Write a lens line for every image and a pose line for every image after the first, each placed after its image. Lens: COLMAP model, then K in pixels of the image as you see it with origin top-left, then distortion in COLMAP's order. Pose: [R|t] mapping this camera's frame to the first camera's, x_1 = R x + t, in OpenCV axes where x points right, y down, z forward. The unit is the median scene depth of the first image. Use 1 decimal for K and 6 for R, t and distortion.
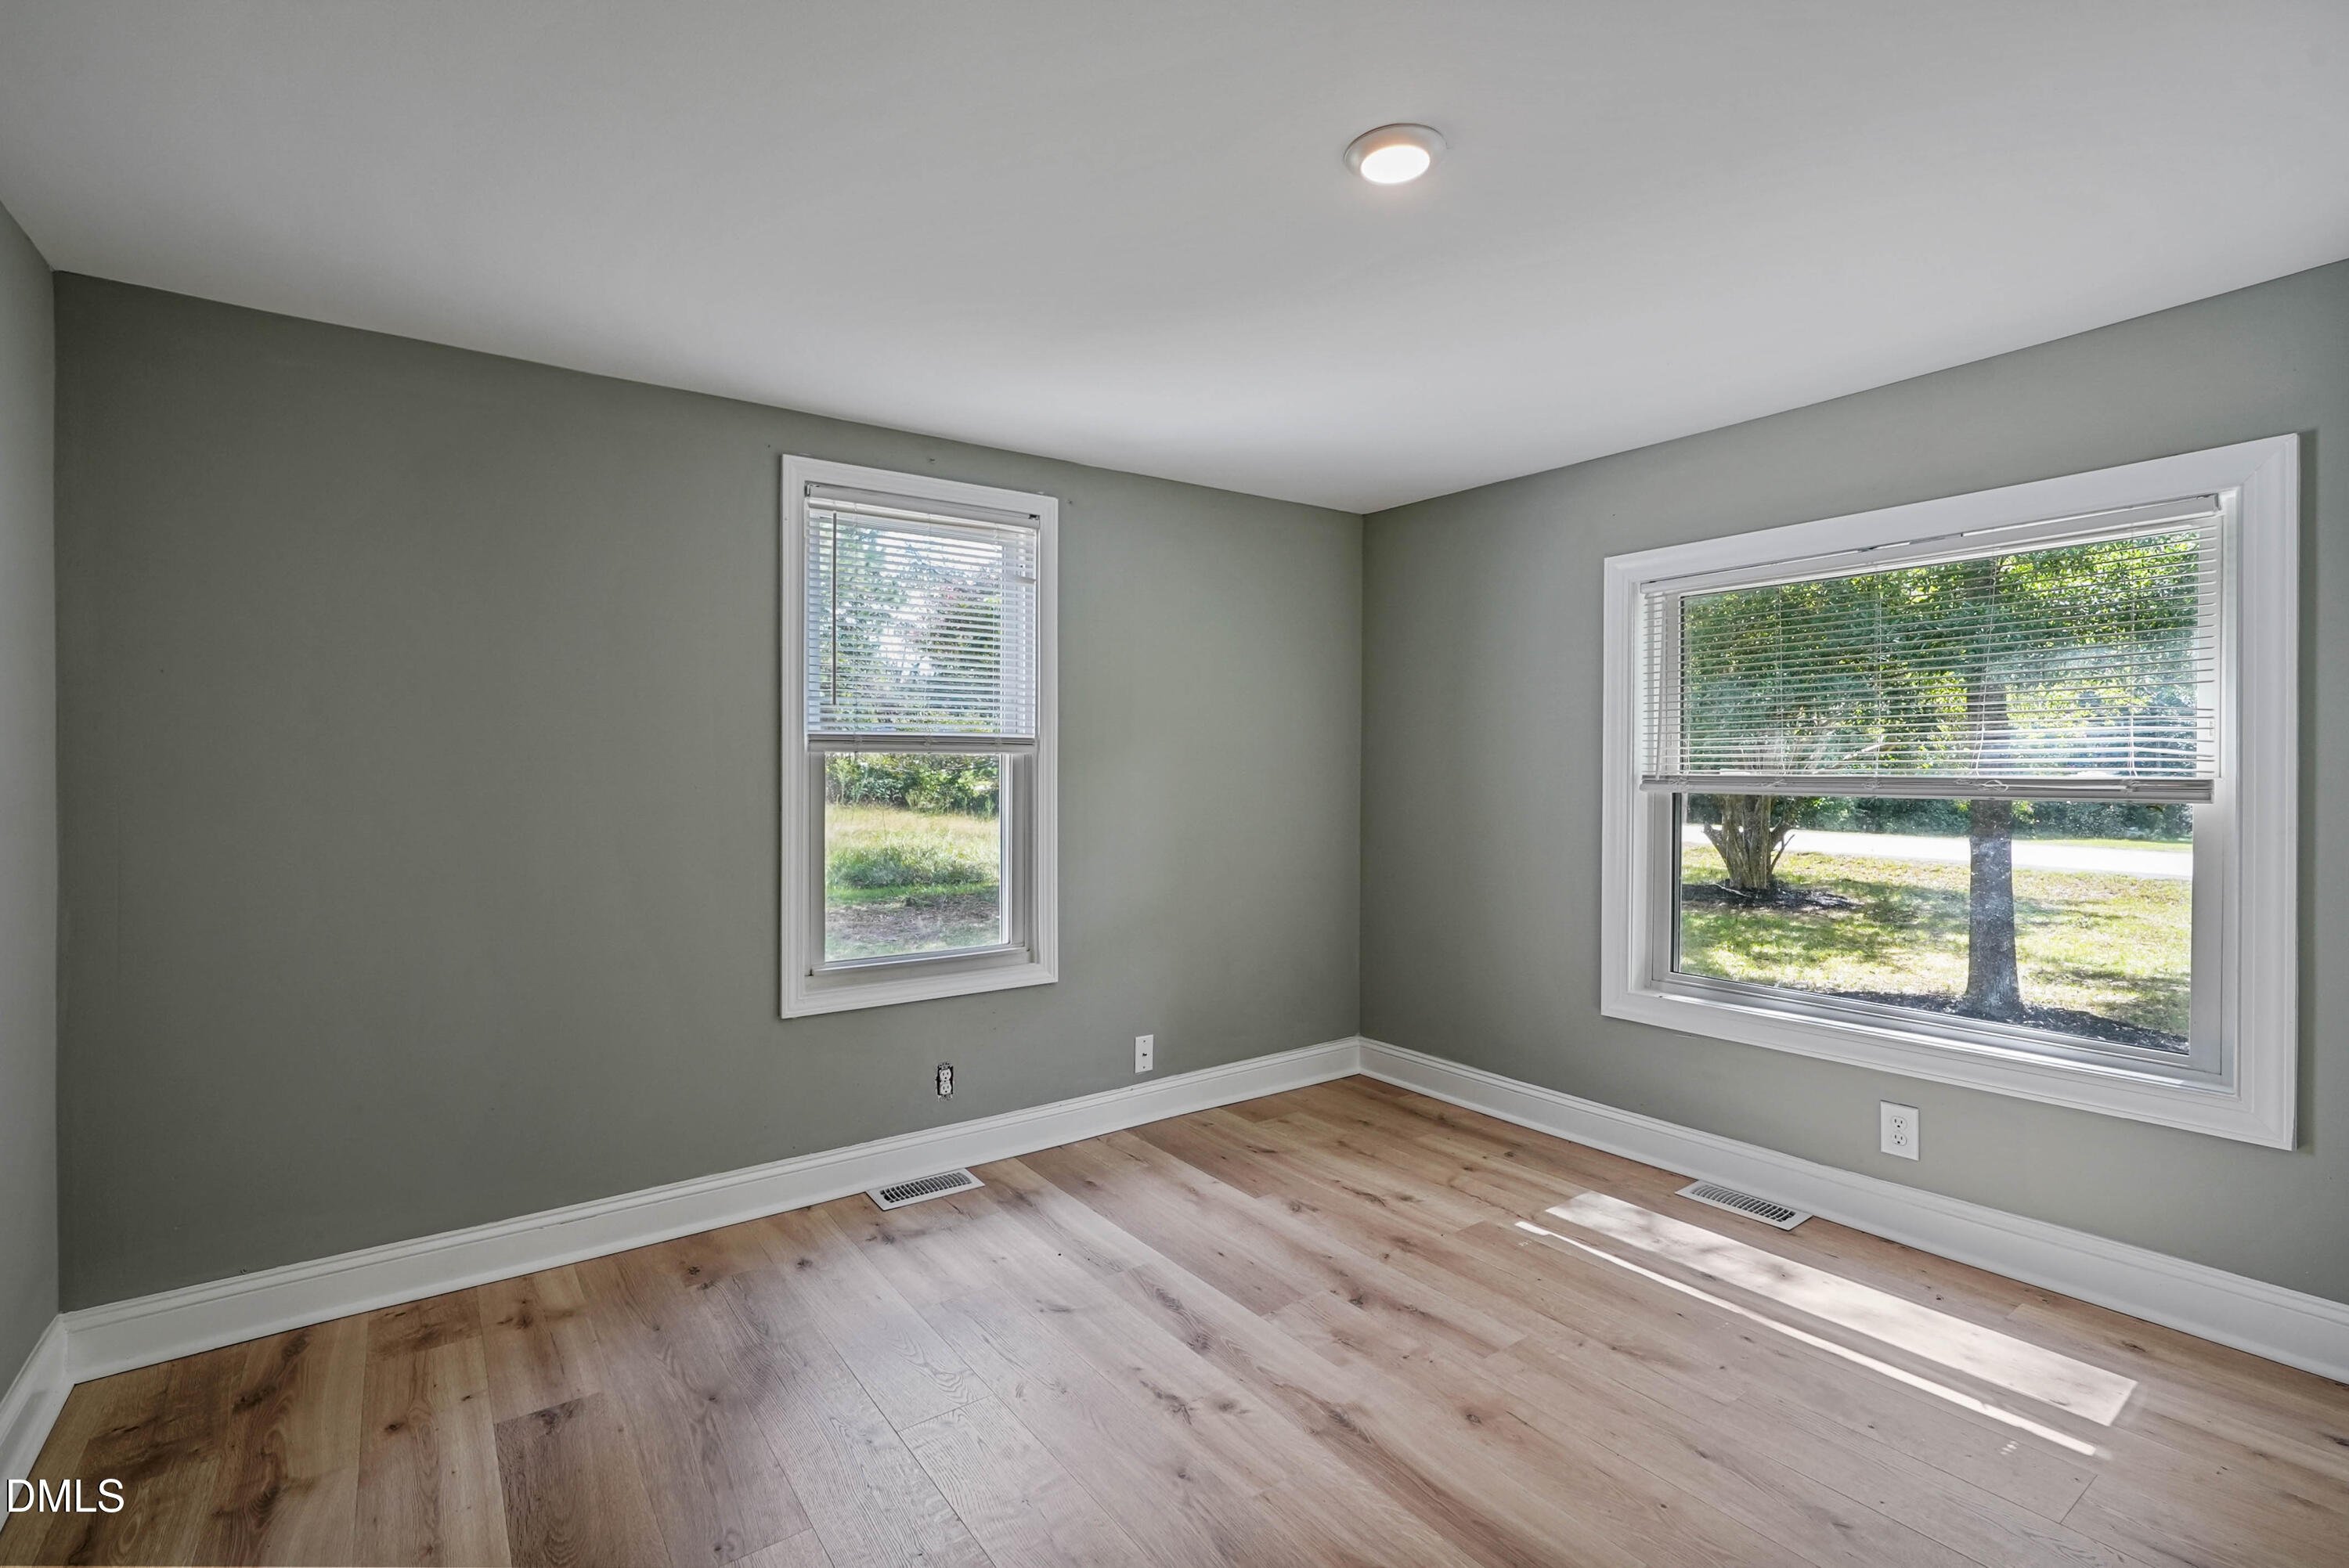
lens RADIAL K [[1067.0, 0, 1192.8], [0, 1067.0, 775.5], [0, 0, 1]] dist [-0.011241, 0.006206]
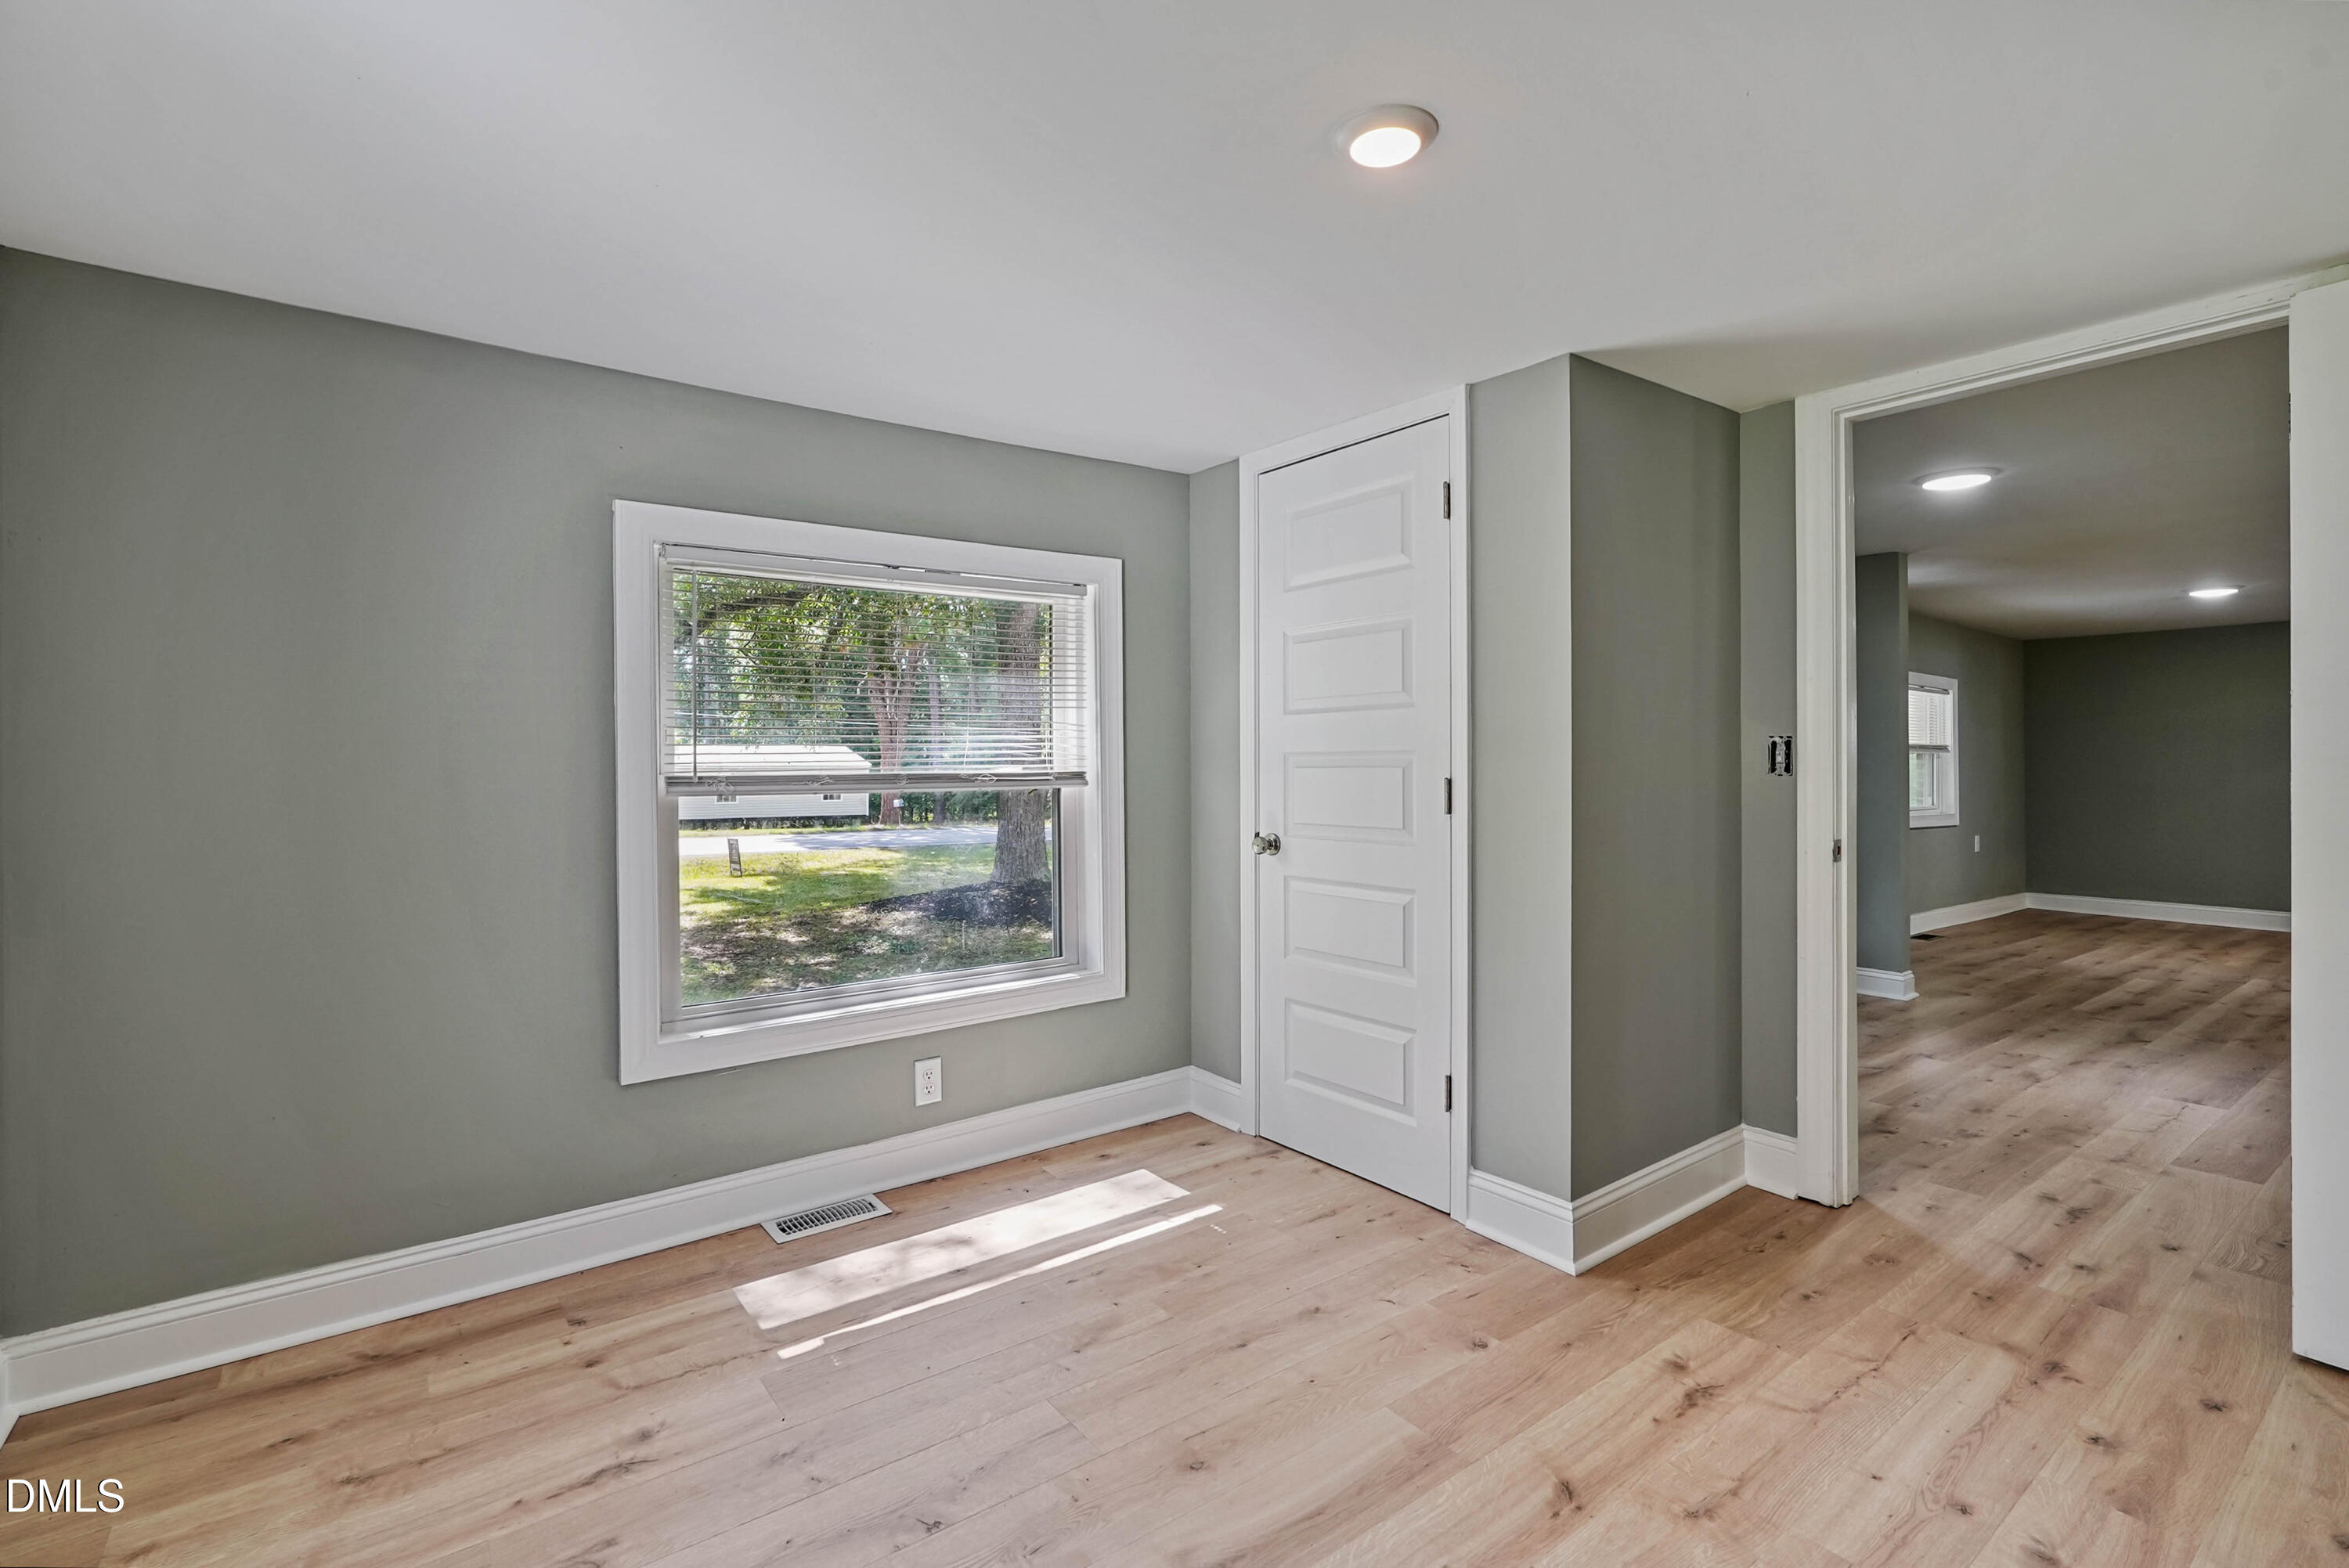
lens RADIAL K [[1067.0, 0, 1160.3], [0, 1067.0, 766.6], [0, 0, 1]] dist [-0.011241, 0.006206]
pose [[0.006563, -0.009536, 0.999933, -0.453348], [0.013987, 0.999858, 0.009443, -0.012702], [-0.999881, 0.013924, 0.006695, 0.694560]]
